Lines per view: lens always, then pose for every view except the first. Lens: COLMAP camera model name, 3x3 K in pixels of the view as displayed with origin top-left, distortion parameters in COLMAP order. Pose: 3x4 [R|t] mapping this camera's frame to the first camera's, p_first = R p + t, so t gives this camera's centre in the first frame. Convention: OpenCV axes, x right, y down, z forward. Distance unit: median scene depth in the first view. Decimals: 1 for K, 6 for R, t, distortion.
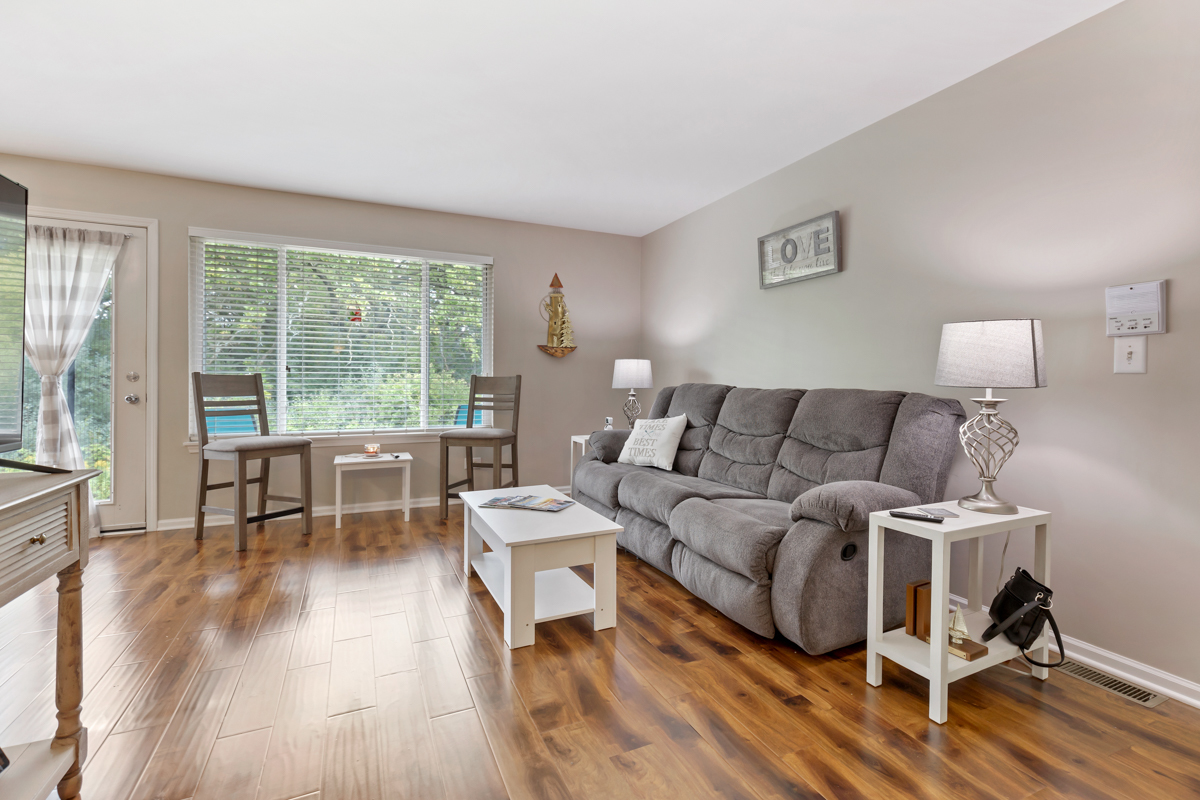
lens RADIAL K [[542.9, 0, 610.0], [0, 542.9, 380.7], [0, 0, 1]] dist [0.000074, -0.000155]
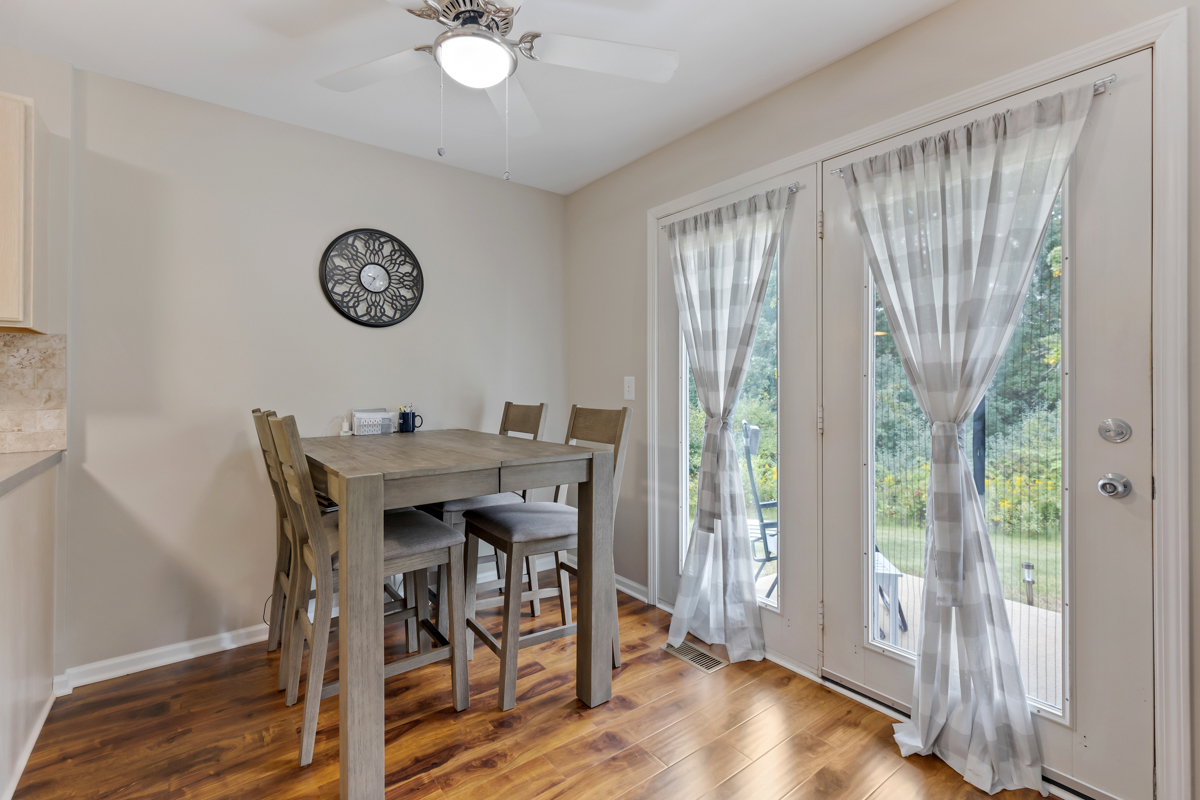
lens RADIAL K [[540.1, 0, 603.3], [0, 540.1, 383.9], [0, 0, 1]] dist [0.003468, -0.000100]
pose [[0.210310, -0.009479, -0.977589, -0.570073], [-0.002240, 0.999946, -0.010177, -0.037544], [0.977632, 0.004330, 0.210277, 0.547915]]
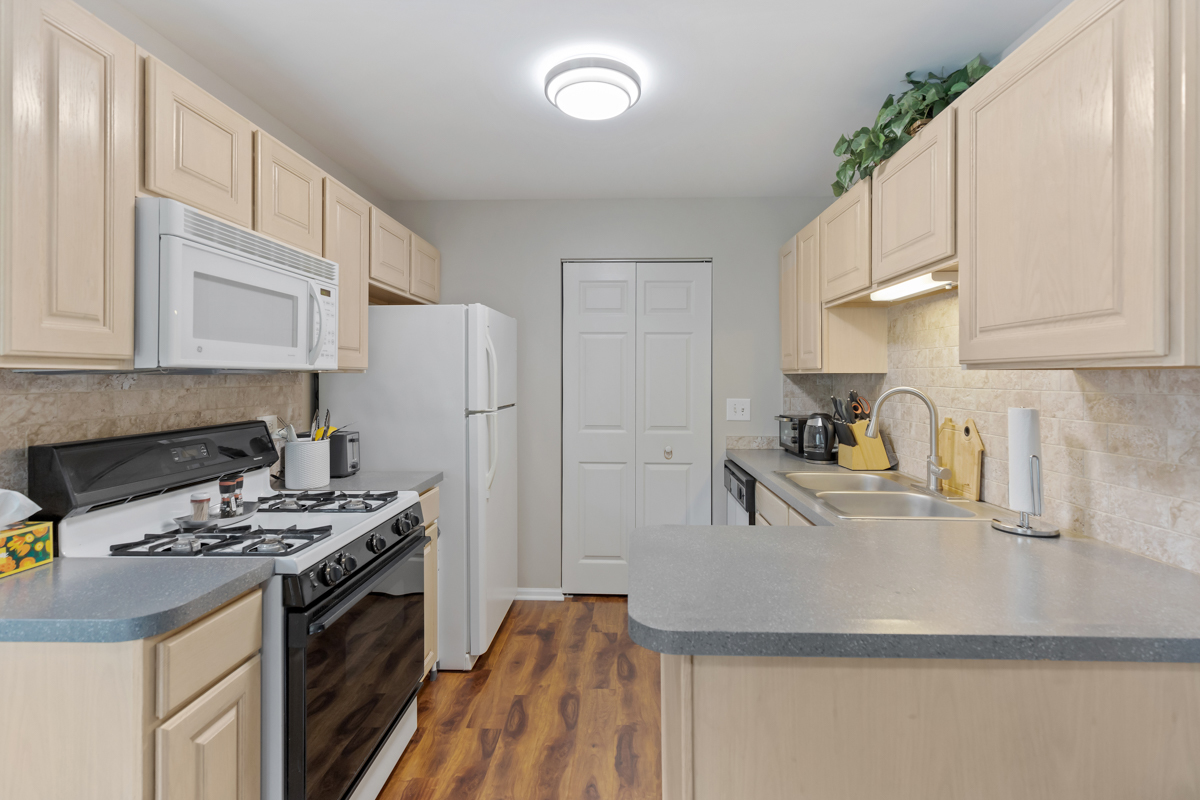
lens RADIAL K [[550.7, 0, 607.1], [0, 550.7, 375.4], [0, 0, 1]] dist [0.004334, -0.000098]
pose [[-0.887420, -0.005205, 0.460931, -1.052990], [-0.003483, 0.999983, 0.004586, -0.089447], [-0.460948, 0.002465, -0.887424, 0.487882]]
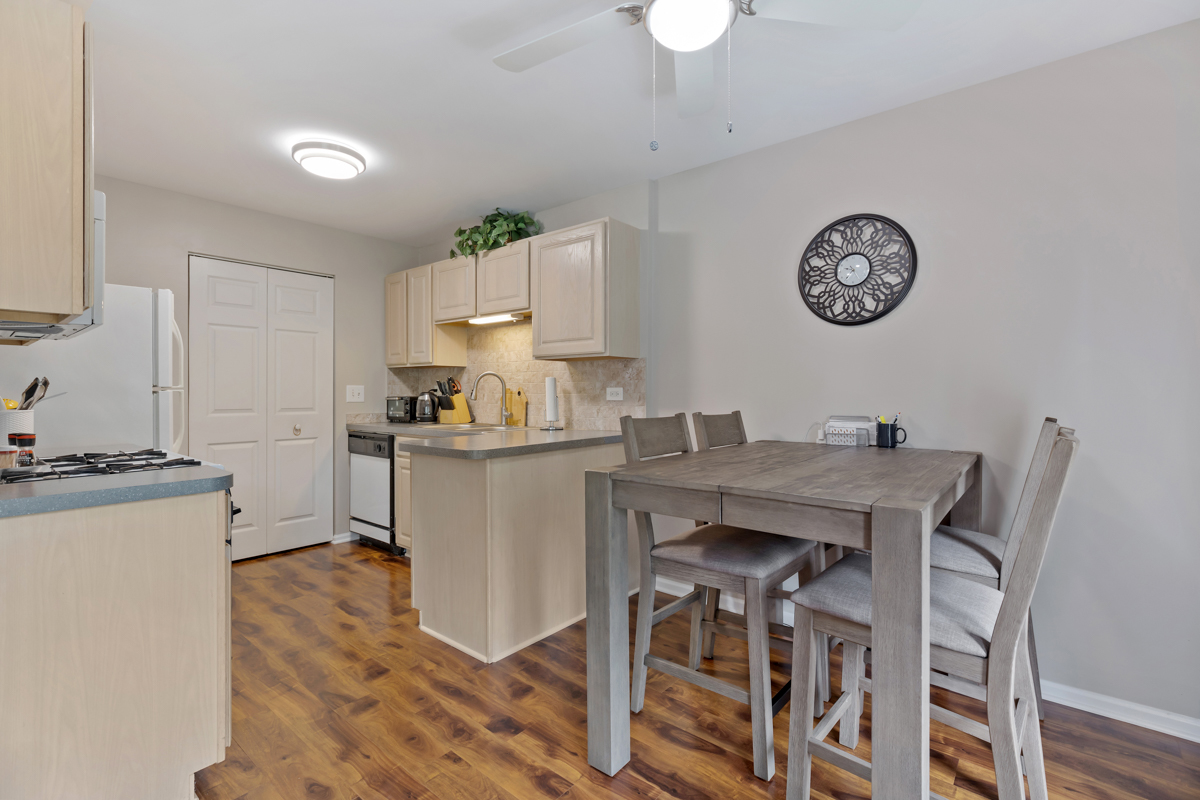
lens RADIAL K [[536.4, 0, 604.1], [0, 536.4, 391.3], [0, 0, 1]] dist [0.004553, 0.000007]
pose [[-0.907452, -0.005283, -0.420123, -0.821914], [-0.007406, 0.999967, 0.003423, -0.041908], [0.420091, 0.006218, -0.907461, 0.878677]]
